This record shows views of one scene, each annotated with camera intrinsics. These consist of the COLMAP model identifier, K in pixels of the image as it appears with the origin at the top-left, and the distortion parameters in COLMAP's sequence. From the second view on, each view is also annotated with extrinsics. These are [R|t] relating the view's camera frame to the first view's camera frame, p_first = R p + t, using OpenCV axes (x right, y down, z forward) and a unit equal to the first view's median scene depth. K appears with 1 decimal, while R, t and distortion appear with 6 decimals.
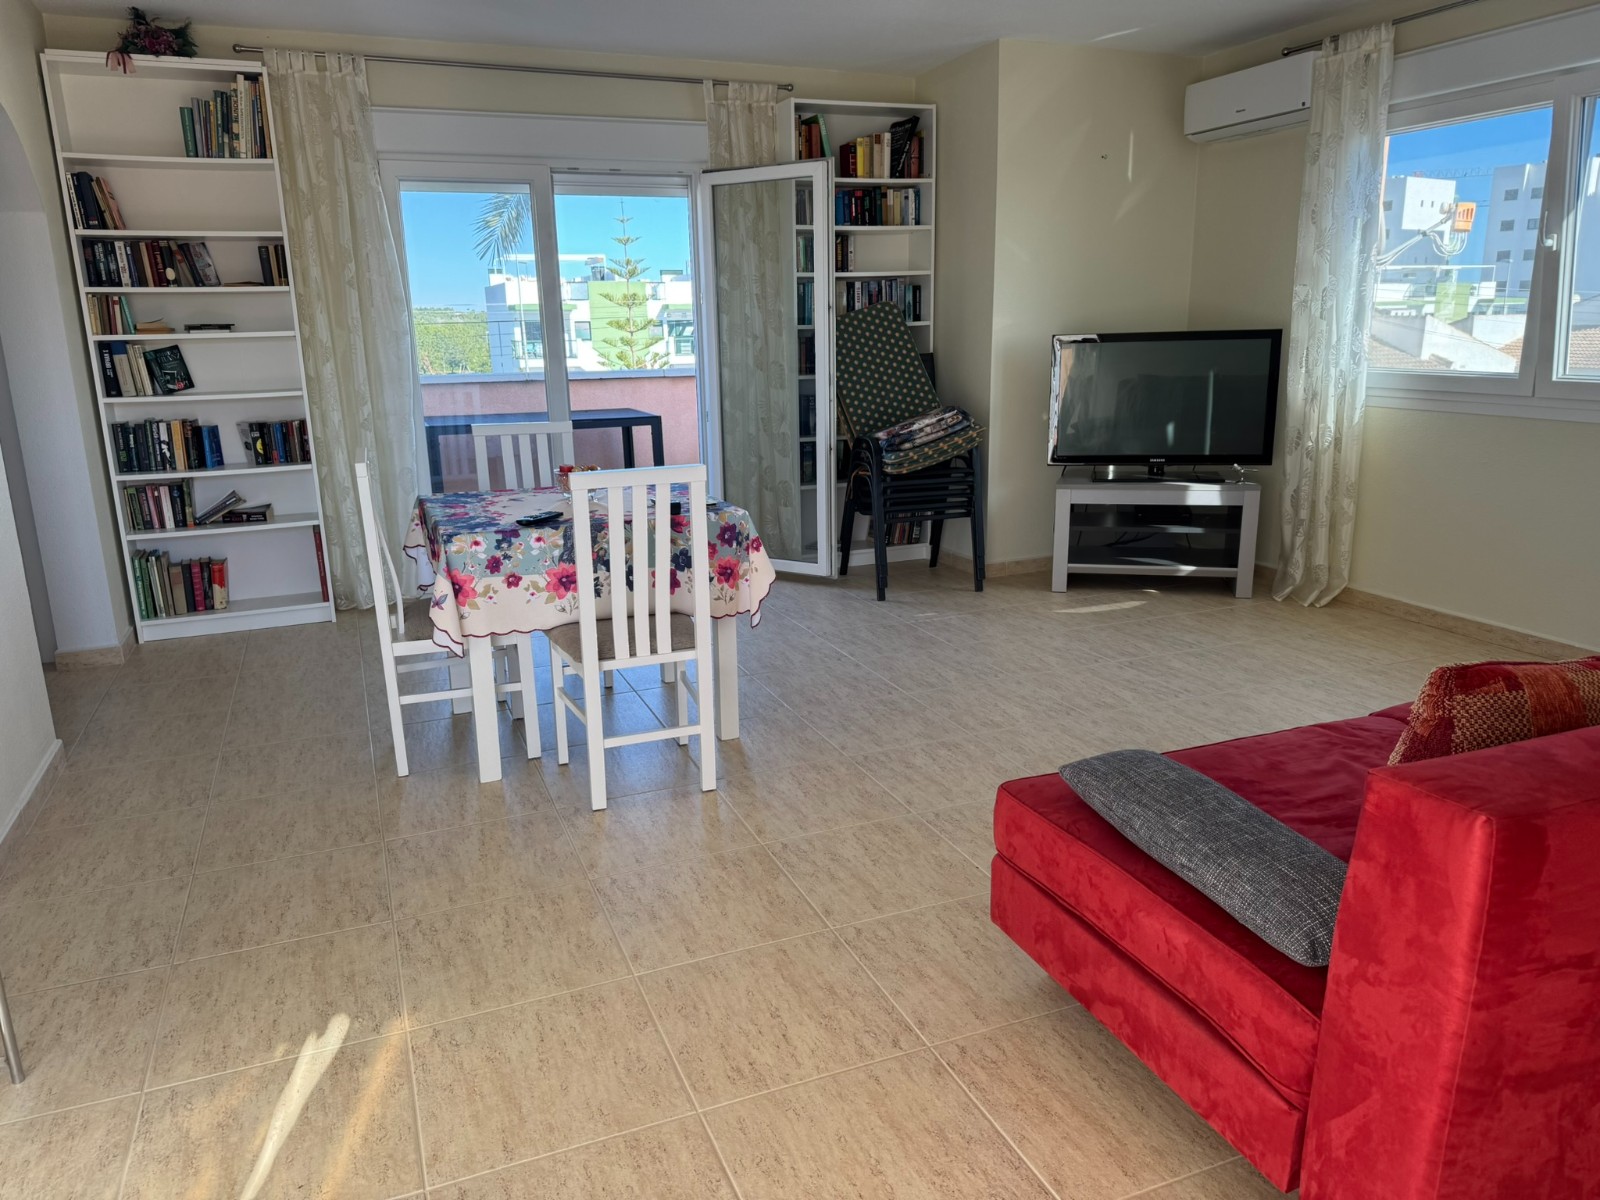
lens RADIAL K [[1119.0, 0, 797.5], [0, 1119.0, 601.6], [0, 0, 1]] dist [0.050902, -0.060799]
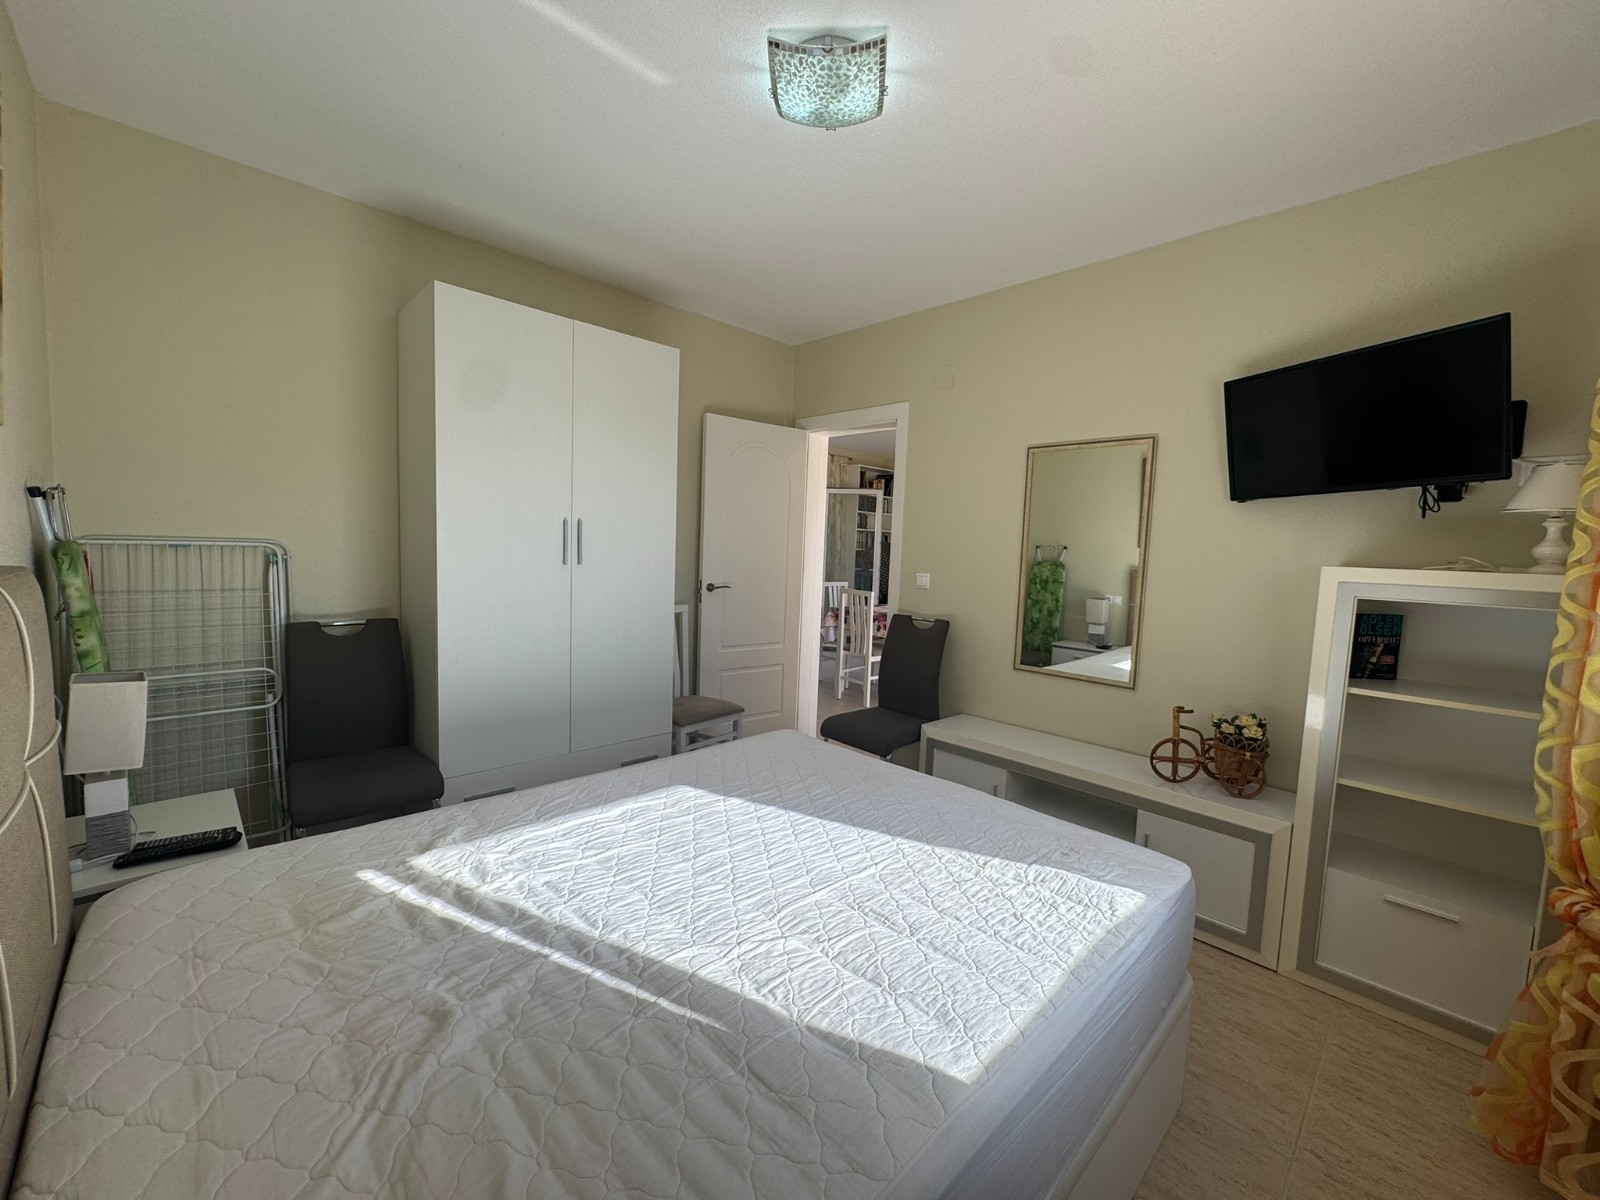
lens RADIAL K [[638.9, 0, 792.7], [0, 638.9, 610.7], [0, 0, 1]] dist [-0.003022, 0.000265]
pose [[0.927598, 0.018073, 0.373143, -0.804005], [0.034860, 0.990284, -0.134621, 0.092355], [-0.371950, 0.137882, 0.917955, -0.285219]]
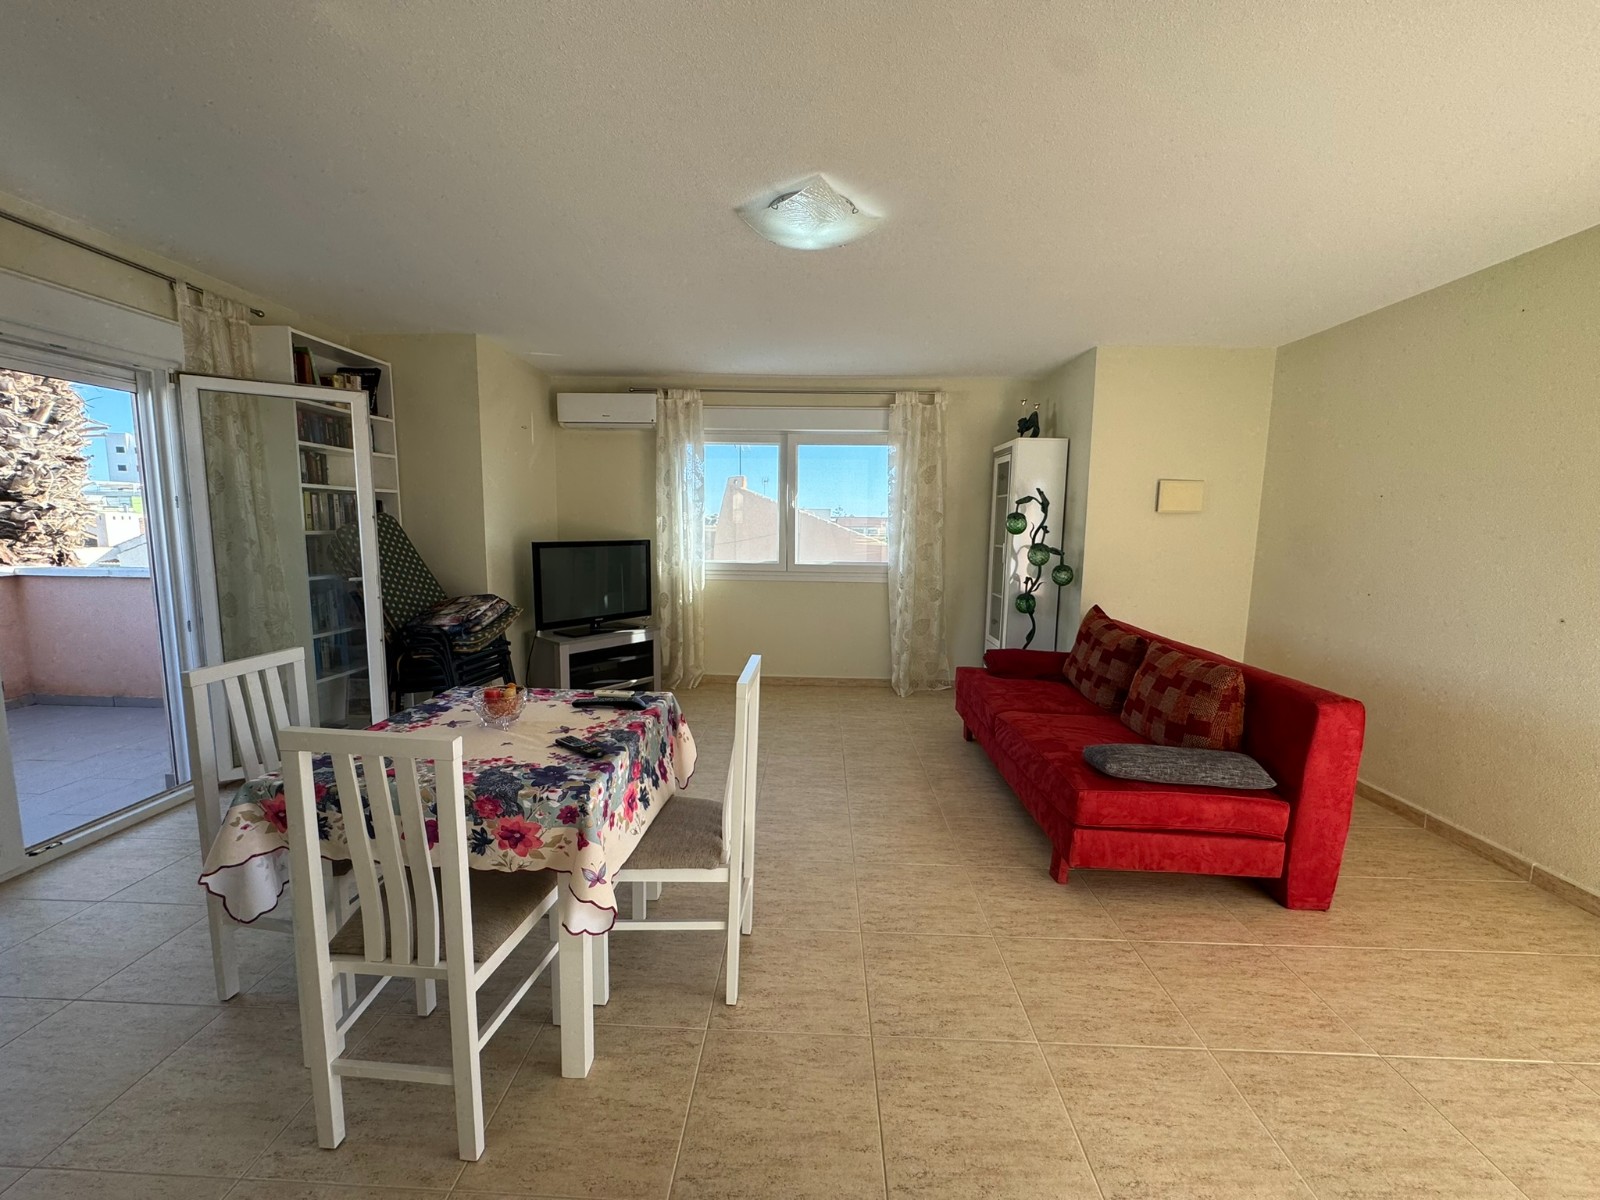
lens RADIAL K [[638.9, 0, 795.4], [0, 638.9, 598.1], [0, 0, 1]] dist [-0.003022, 0.000265]
pose [[0.407898, -0.082591, 0.909284, -0.443461], [0.201015, 0.979587, -0.001197, -0.112364], [-0.890624, 0.183269, 0.416174, 0.427172]]
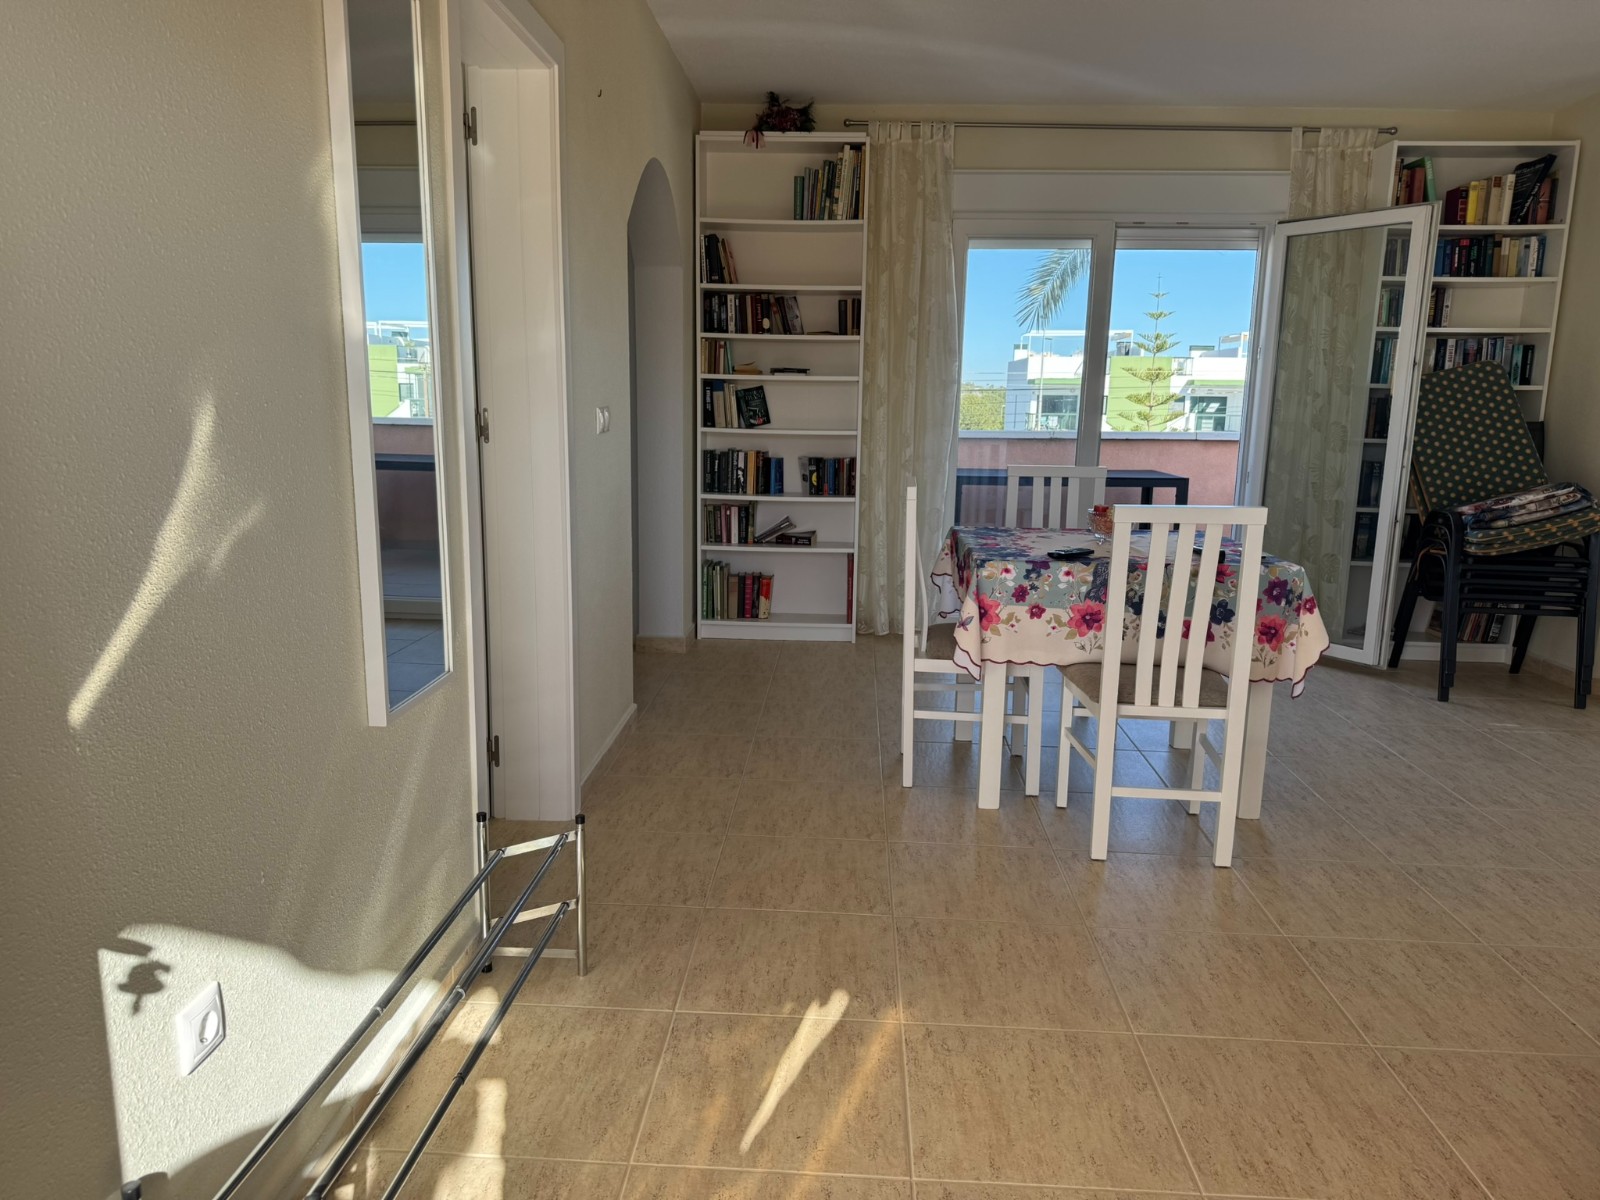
lens RADIAL K [[1119.0, 0, 794.9], [0, 1119.0, 602.7], [0, 0, 1]] dist [0.050902, -0.060799]
pose [[0.902670, 0.111628, -0.415604, -0.025040], [-0.137839, 0.989888, -0.033502, 0.025038], [0.407662, 0.087528, 0.908928, 0.003491]]
